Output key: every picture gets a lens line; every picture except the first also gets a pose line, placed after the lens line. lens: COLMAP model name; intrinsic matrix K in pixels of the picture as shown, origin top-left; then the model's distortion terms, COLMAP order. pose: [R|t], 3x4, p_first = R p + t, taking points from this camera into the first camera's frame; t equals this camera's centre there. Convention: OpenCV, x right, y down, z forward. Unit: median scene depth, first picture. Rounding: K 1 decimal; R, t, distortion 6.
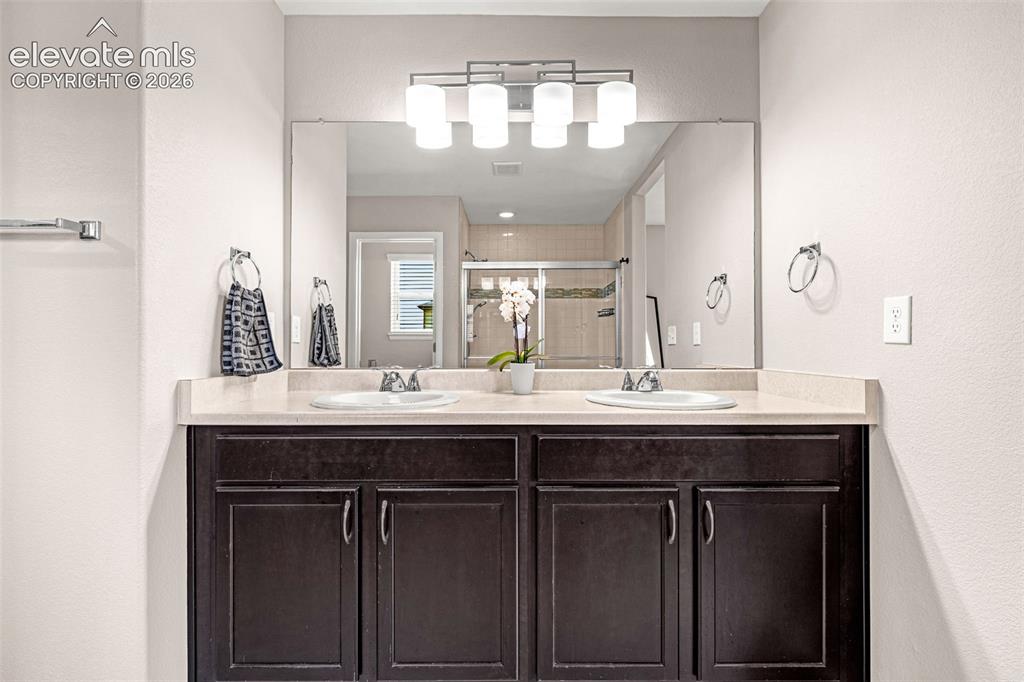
lens RADIAL K [[443.1, 0, 512.0], [0, 443.1, 341.0], [0, 0, 1]] dist [0.003169, 0.000183]
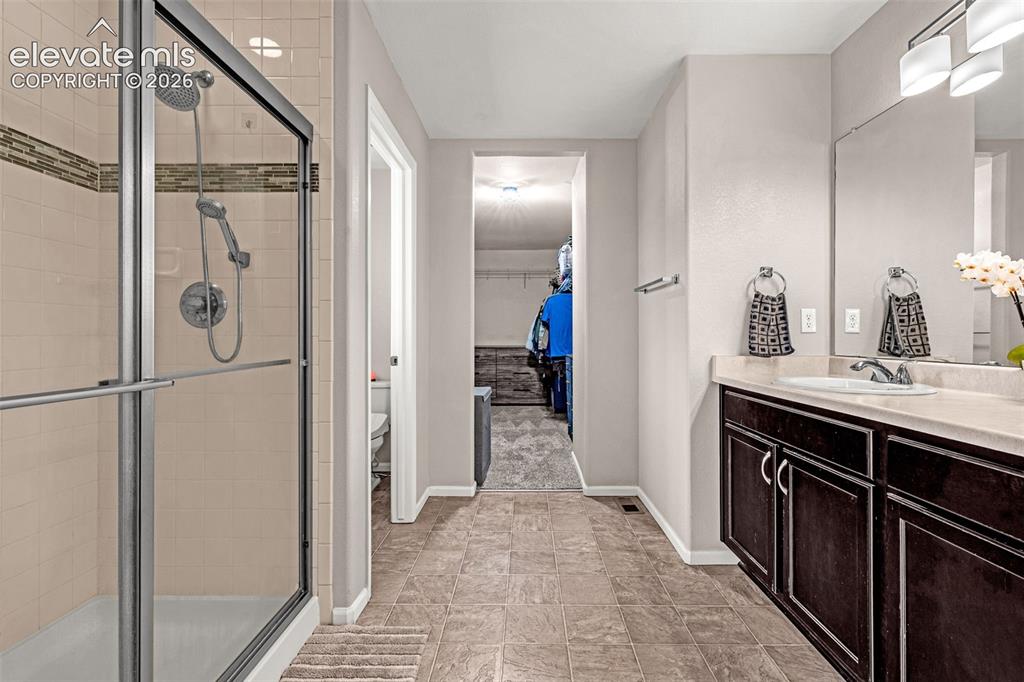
lens RADIAL K [[443.1, 0, 512.0], [0, 443.1, 341.0], [0, 0, 1]] dist [0.003169, 0.000183]
pose [[-0.022808, 0.014249, -0.999638, 0.819780], [0.010799, 0.999844, 0.014006, -0.000821], [0.999682, -0.010475, -0.022959, 0.214743]]
